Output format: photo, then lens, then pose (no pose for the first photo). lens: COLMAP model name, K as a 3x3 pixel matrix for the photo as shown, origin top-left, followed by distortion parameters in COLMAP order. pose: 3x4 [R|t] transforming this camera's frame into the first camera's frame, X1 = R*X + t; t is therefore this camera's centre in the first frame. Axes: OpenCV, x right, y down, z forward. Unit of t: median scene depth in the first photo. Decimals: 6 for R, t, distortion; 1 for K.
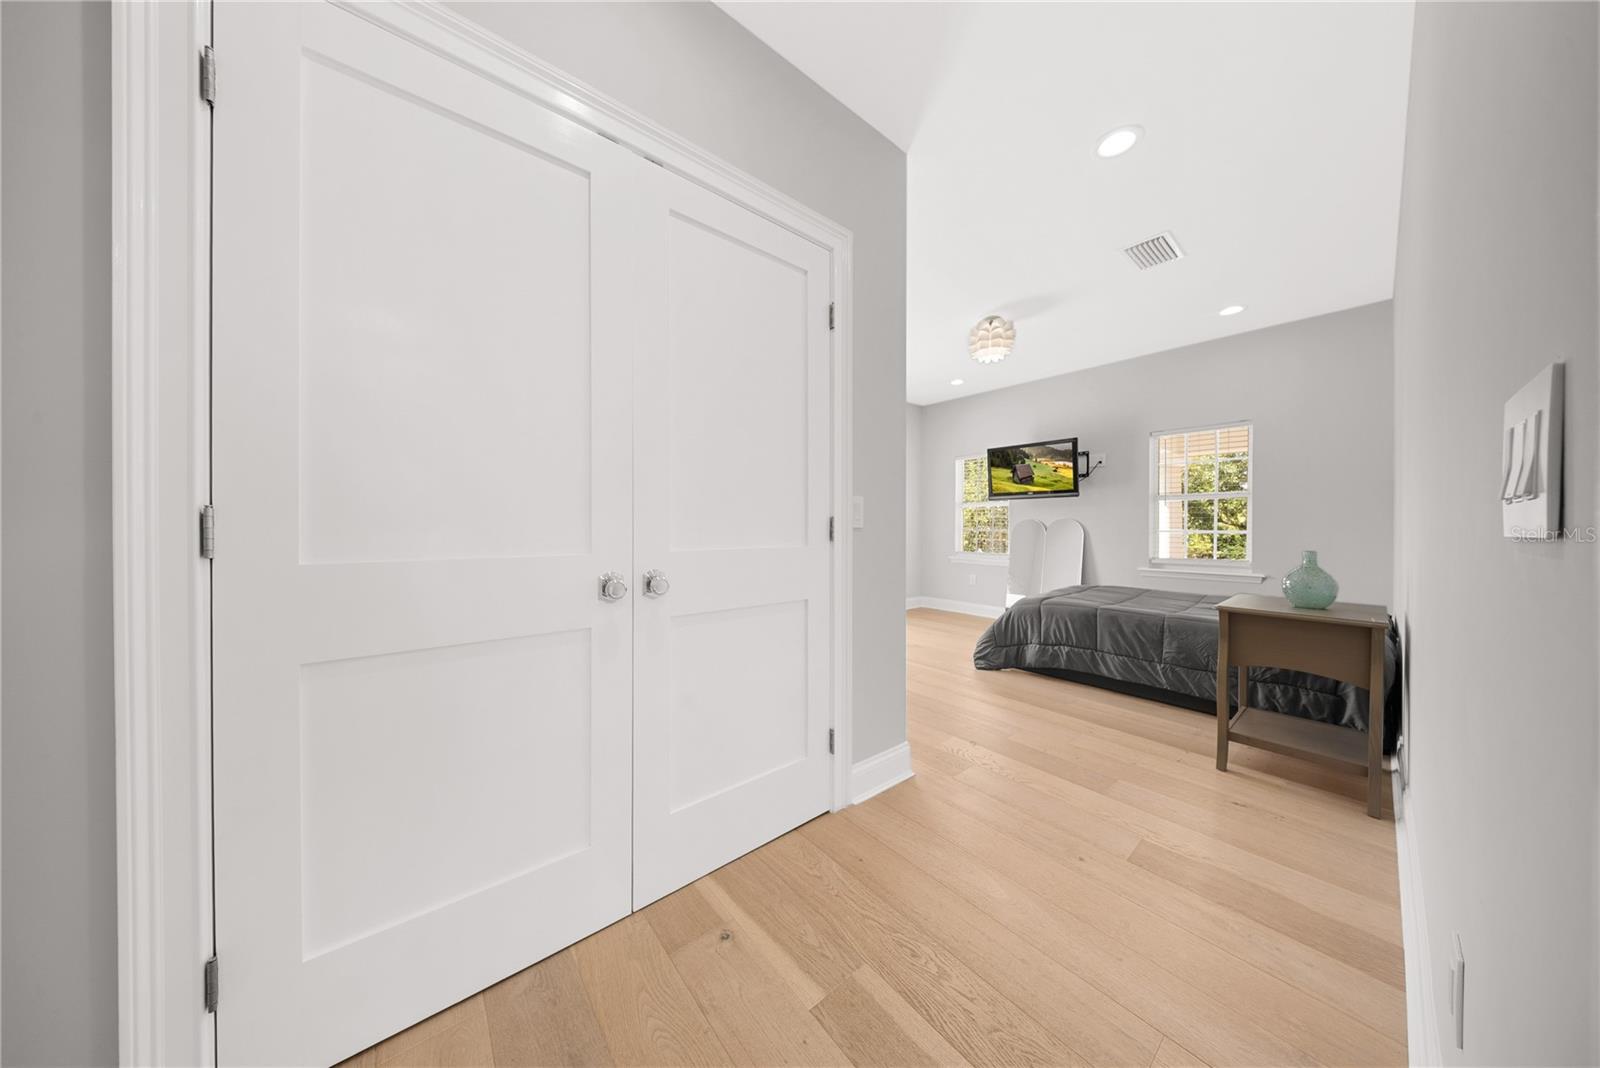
lens RADIAL K [[473.0, 0, 799.4], [0, 473.0, 521.6], [0, 0, 1]] dist [0.002193, 0.000014]
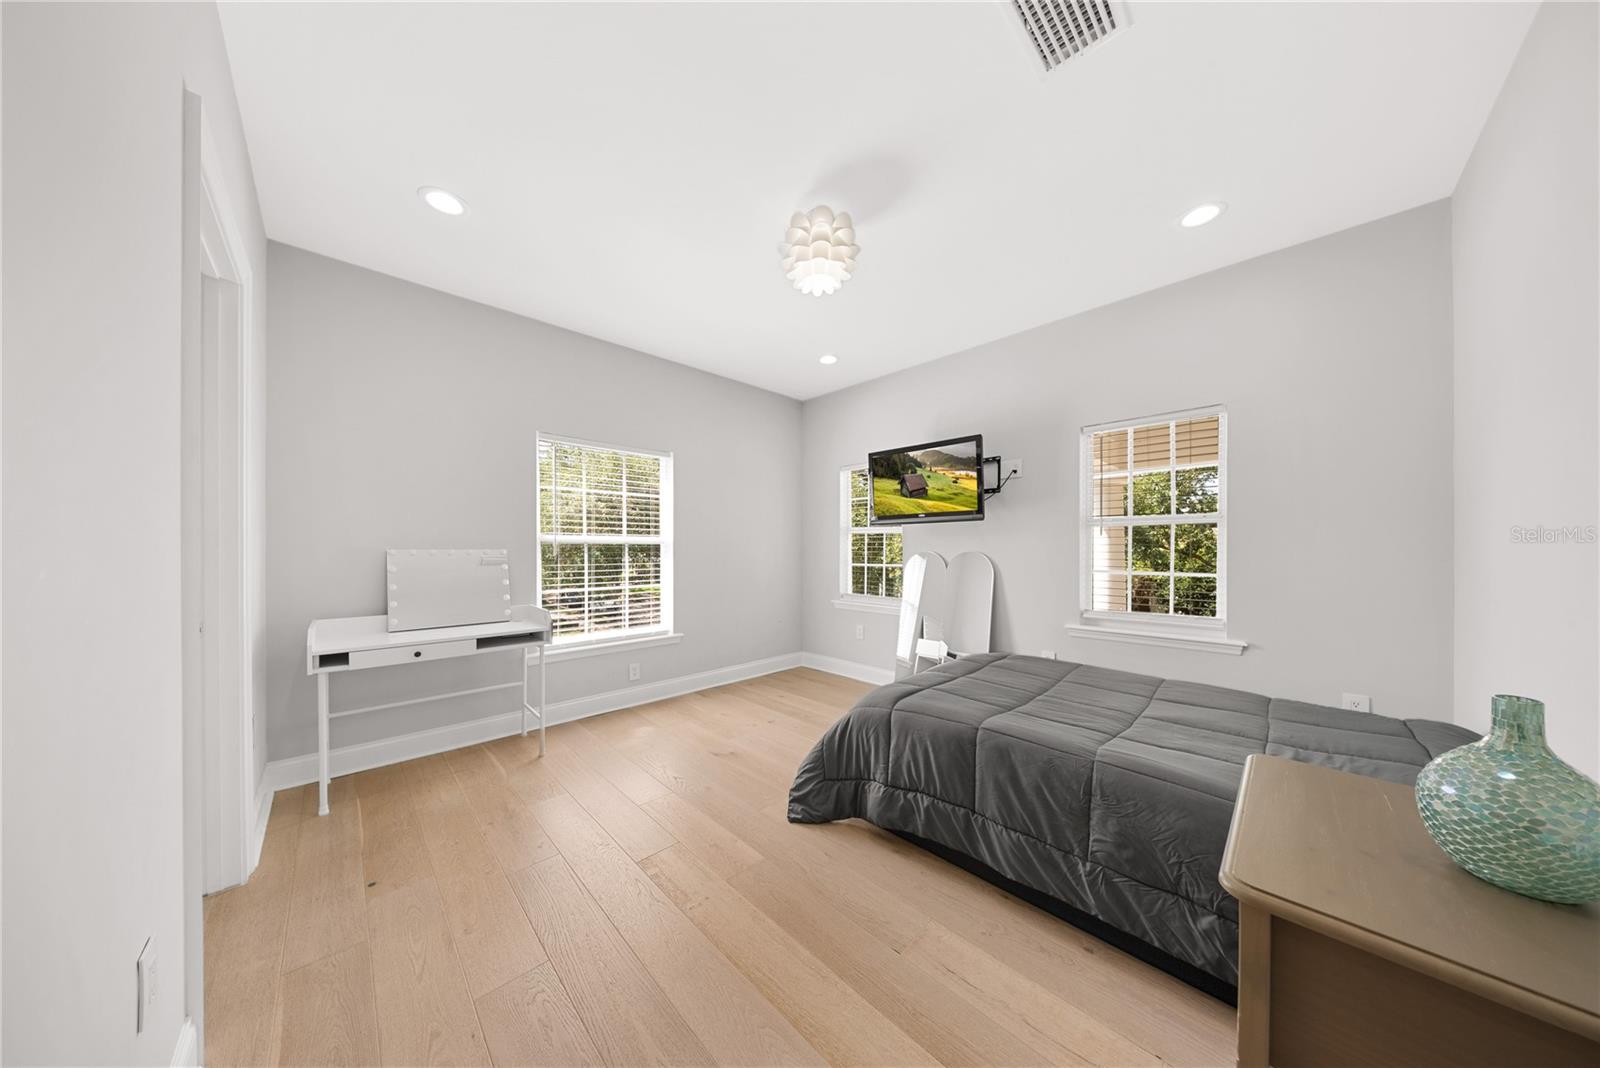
lens RADIAL K [[473.0, 0, 802.6], [0, 473.0, 544.5], [0, 0, 1]] dist [0.002193, 0.000014]
pose [[0.996657, -0.001026, 0.081688, 0.346188], [0.001112, 0.999999, -0.001005, -0.022424], [-0.081687, 0.001092, 0.996657, 0.429314]]
